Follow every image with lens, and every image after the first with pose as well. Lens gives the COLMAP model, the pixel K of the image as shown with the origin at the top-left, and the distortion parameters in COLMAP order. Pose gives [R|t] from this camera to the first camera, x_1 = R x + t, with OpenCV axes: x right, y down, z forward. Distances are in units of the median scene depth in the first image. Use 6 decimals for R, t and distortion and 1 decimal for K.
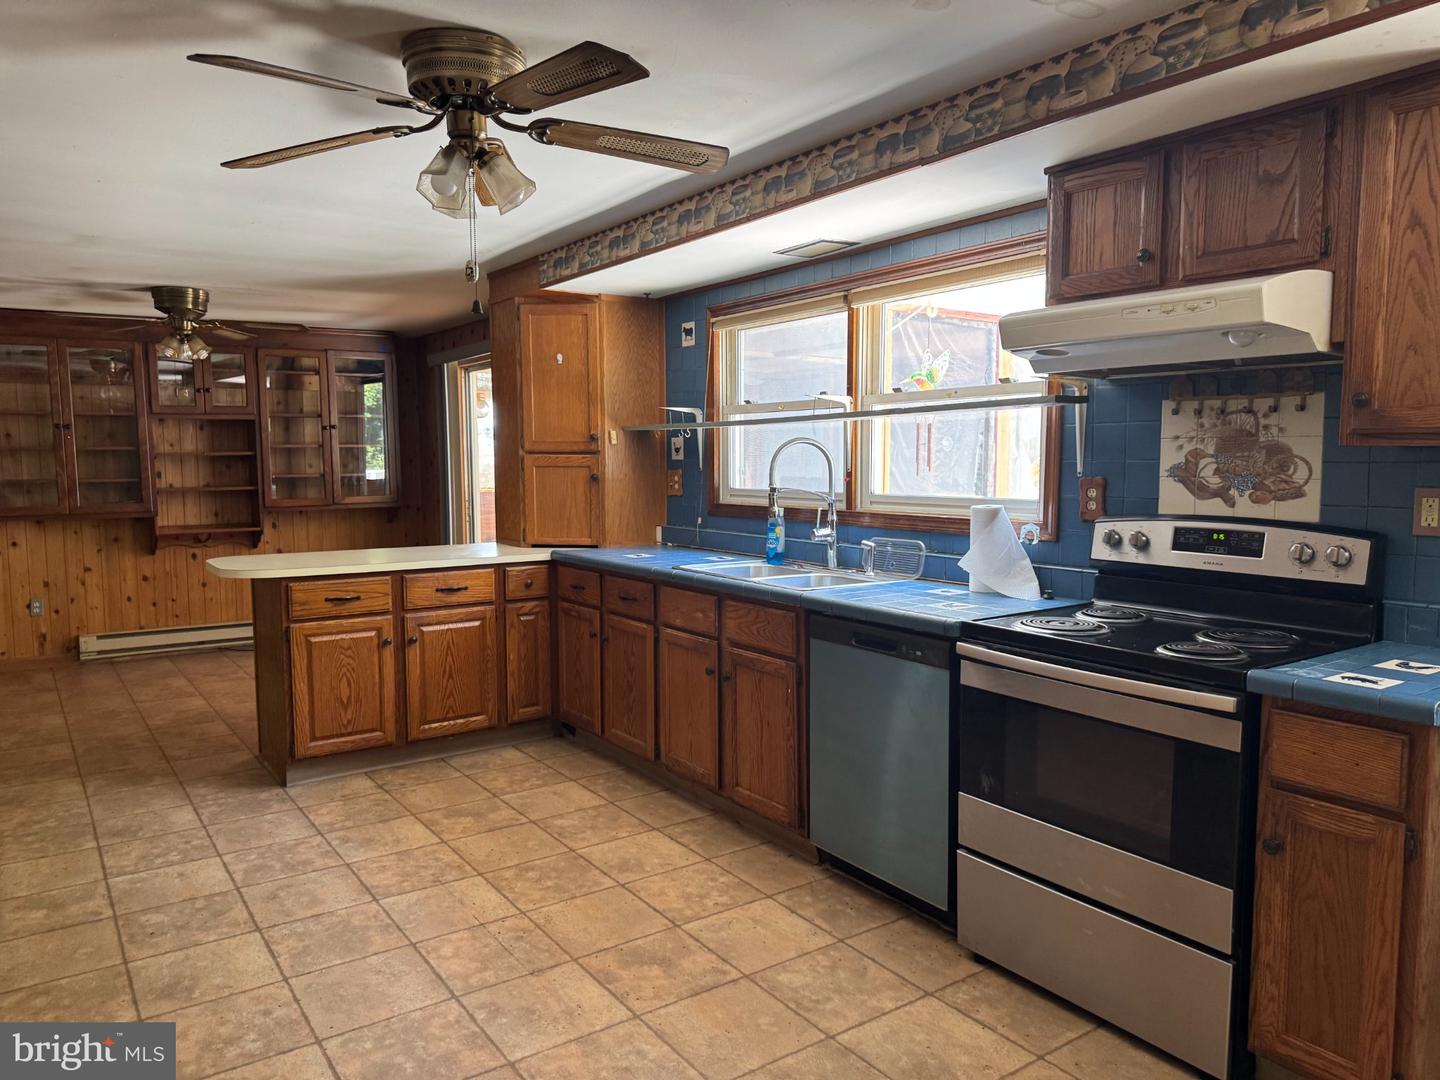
lens RADIAL K [[1022.1, 0, 722.5], [0, 1022.1, 533.2], [0, 0, 1]] dist [0.084392, -0.049777]
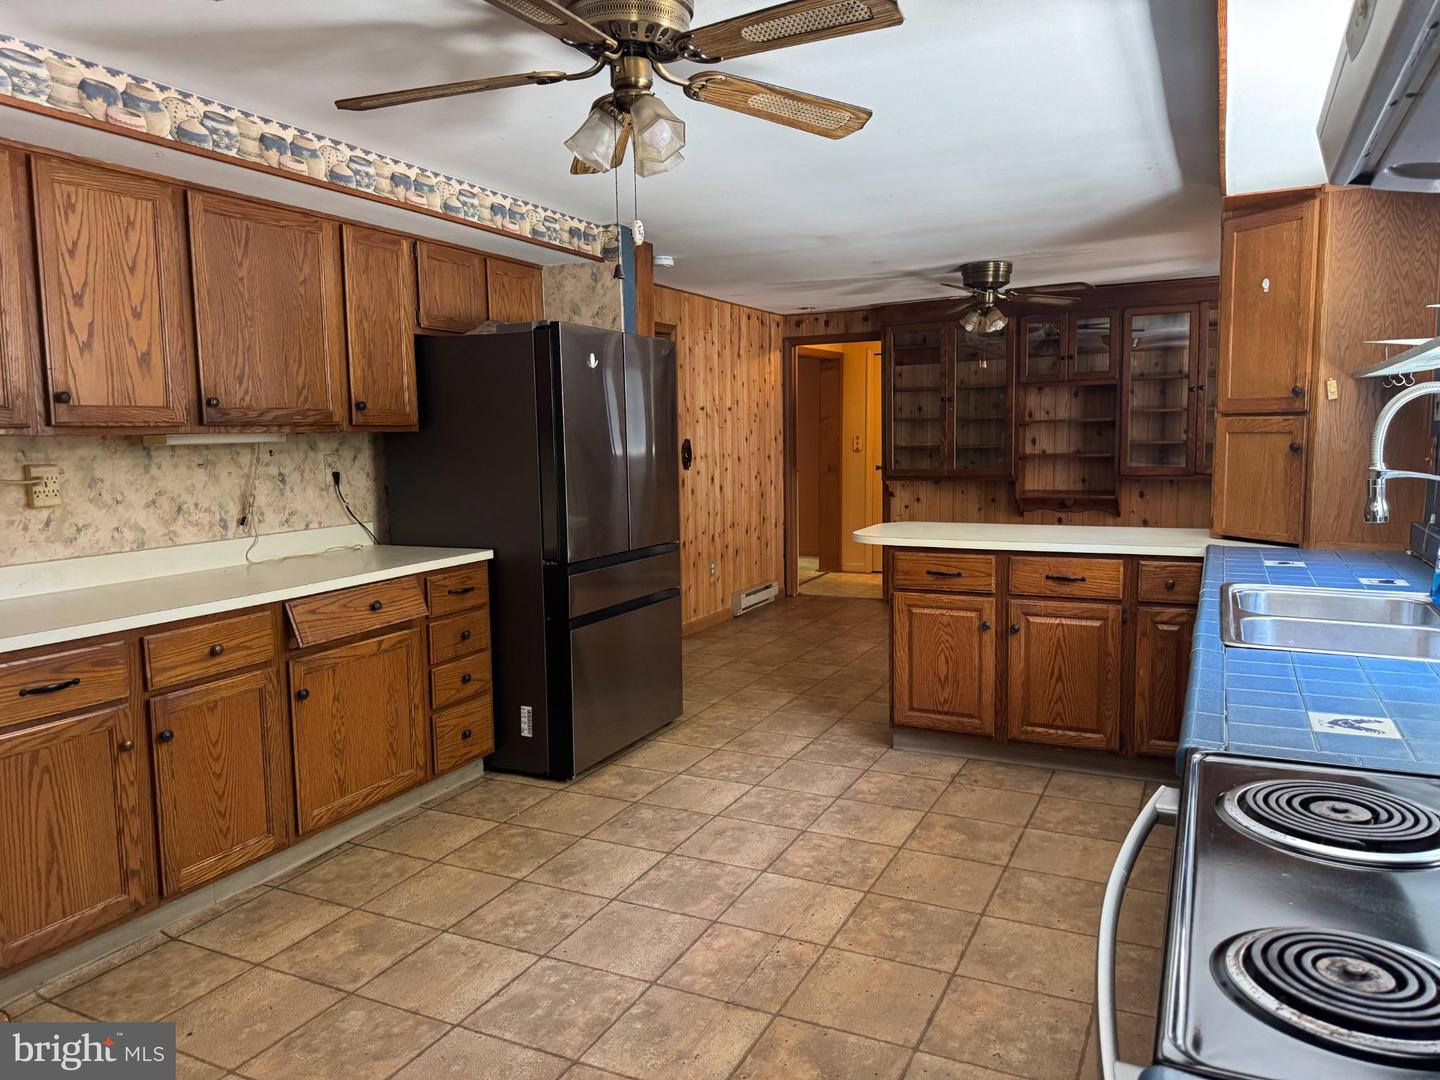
lens RADIAL K [[1022.1, 0, 723.1], [0, 1022.1, 533.0], [0, 0, 1]] dist [0.084392, -0.049777]
pose [[0.500053, 0.084269, -0.861885, 0.345058], [-0.053200, 0.996364, 0.066552, -0.026234], [0.864359, 0.012573, 0.502718, 0.333946]]
